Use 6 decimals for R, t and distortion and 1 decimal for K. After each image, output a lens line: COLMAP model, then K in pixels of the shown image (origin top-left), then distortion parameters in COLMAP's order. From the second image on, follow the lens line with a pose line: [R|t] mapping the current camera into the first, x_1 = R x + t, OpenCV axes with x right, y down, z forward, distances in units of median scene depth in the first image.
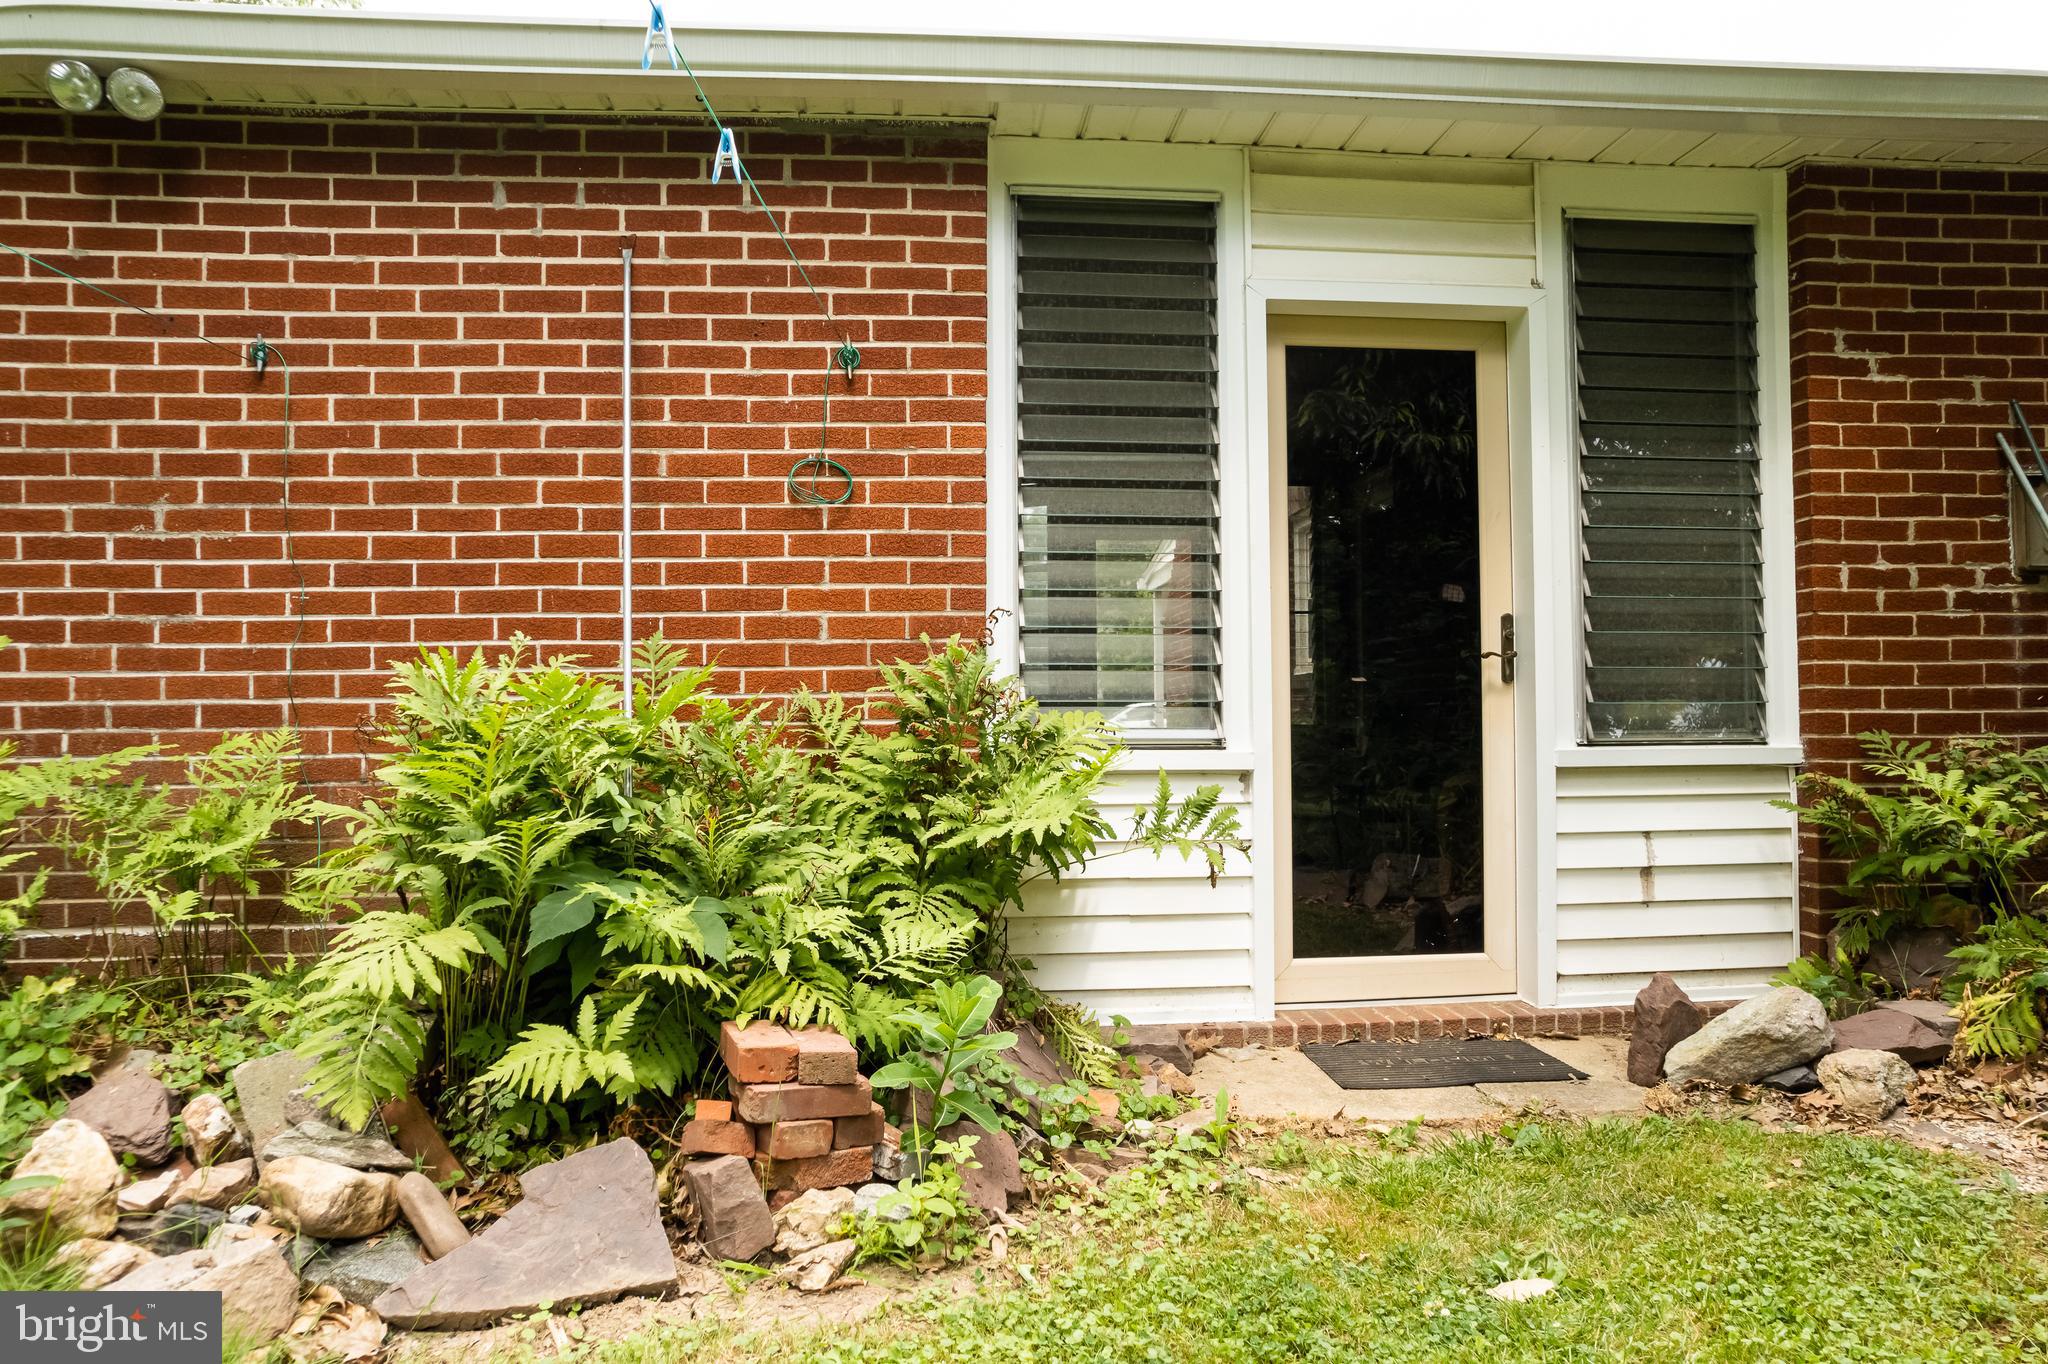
lens RADIAL K [[1350.9, 0, 1022.1], [0, 1350.9, 684.3], [0, 0, 1]] dist [-0.075024, 0.067631]
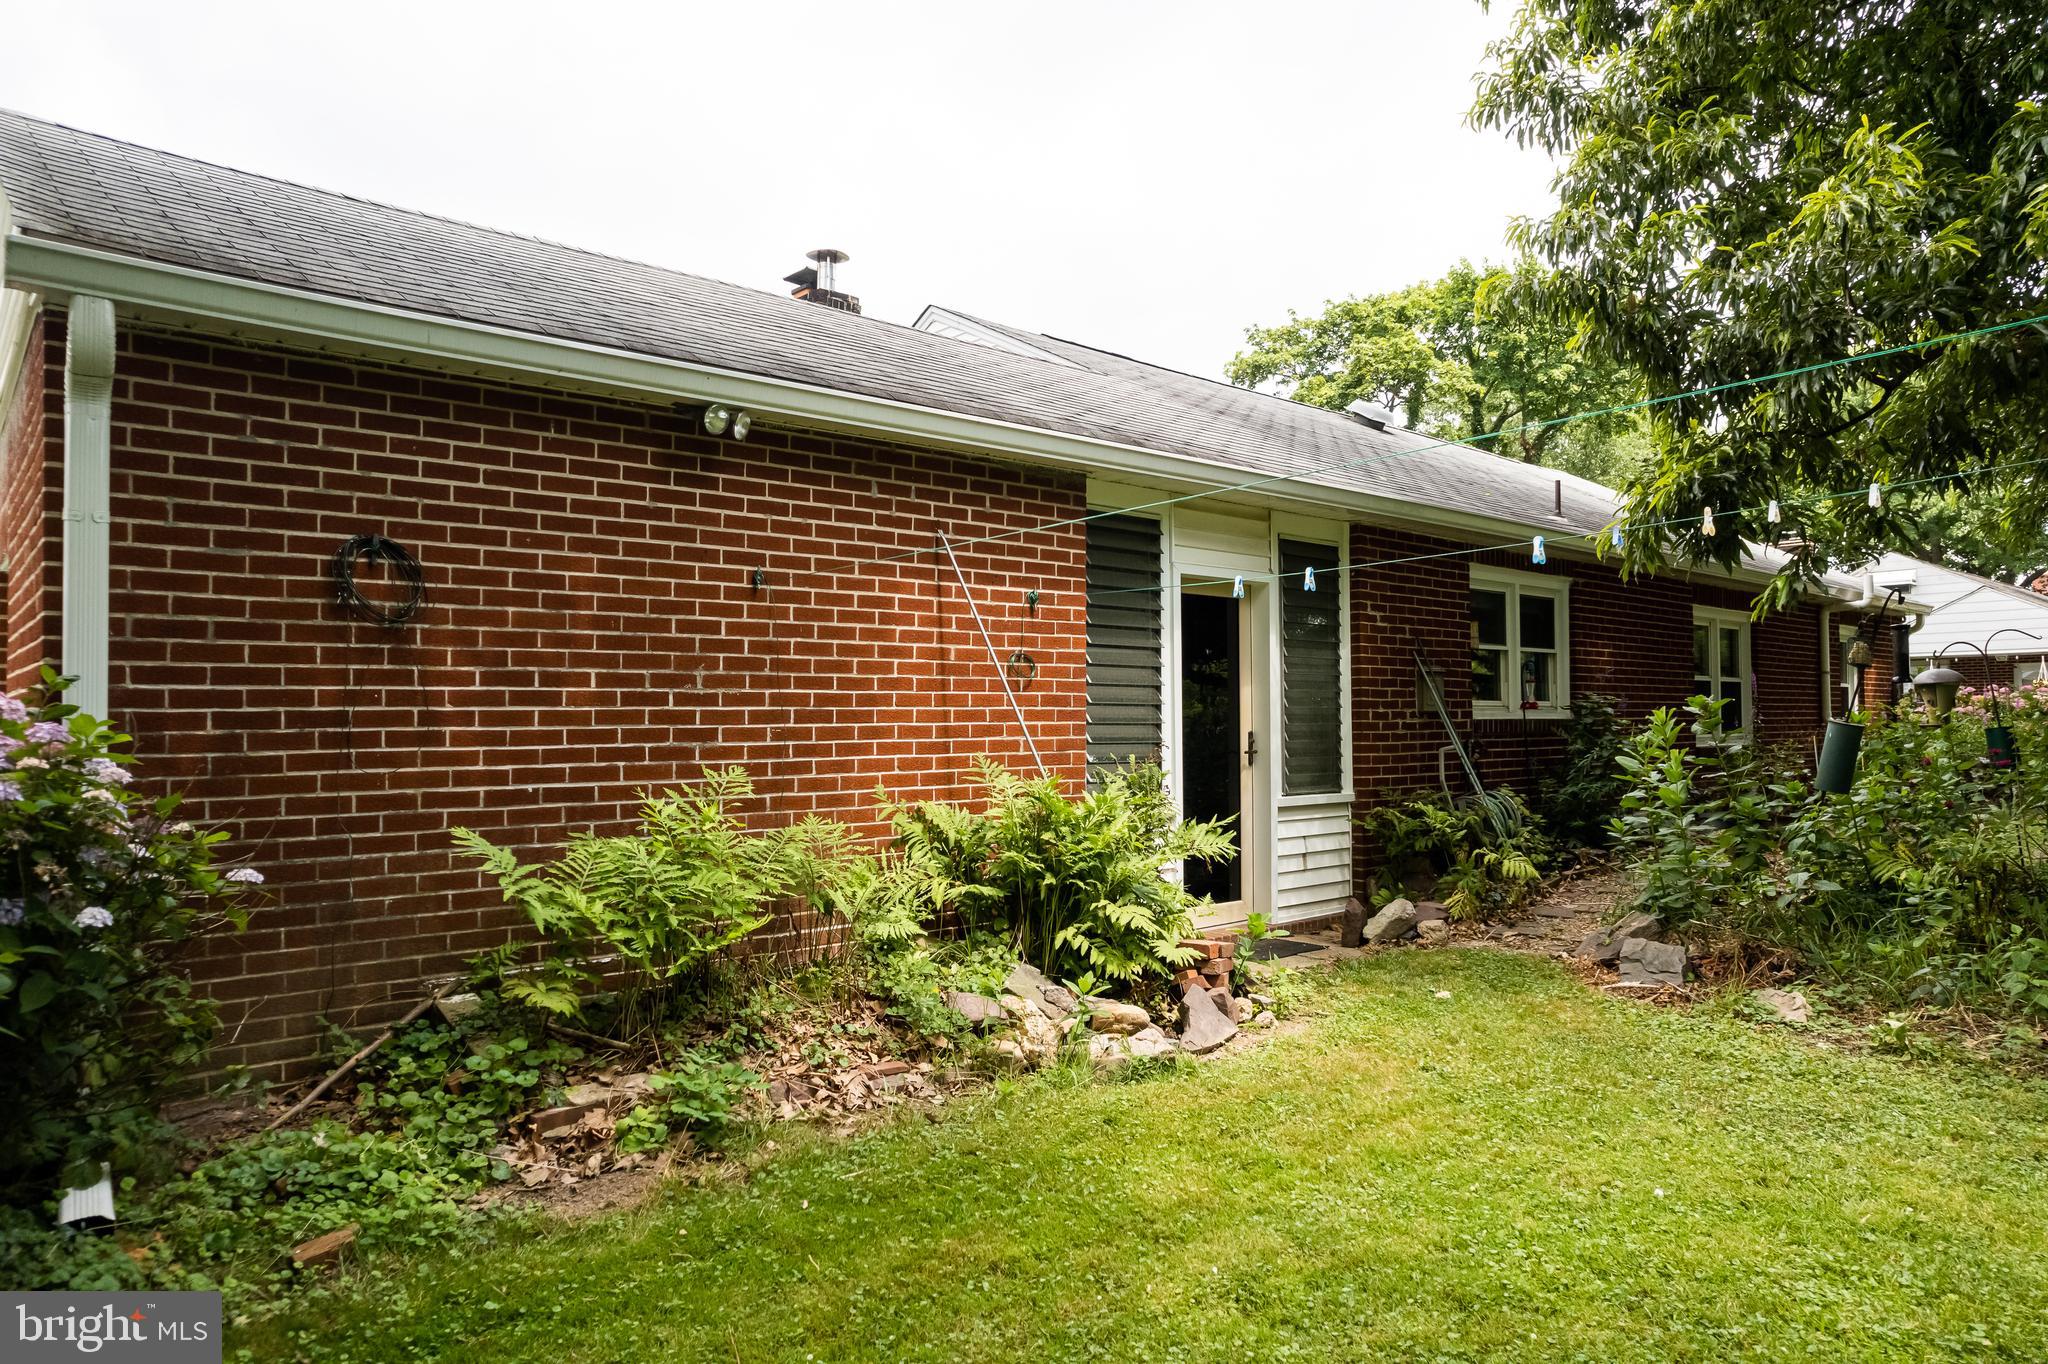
lens RADIAL K [[1350.9, 0, 1023.2], [0, 1350.9, 685.3], [0, 0, 1]] dist [-0.075024, 0.067631]
pose [[0.805854, 0.018980, 0.591810, -1.169346], [-0.012973, 0.999812, -0.014400, -0.092517], [-0.591972, 0.003927, 0.805949, -0.452795]]
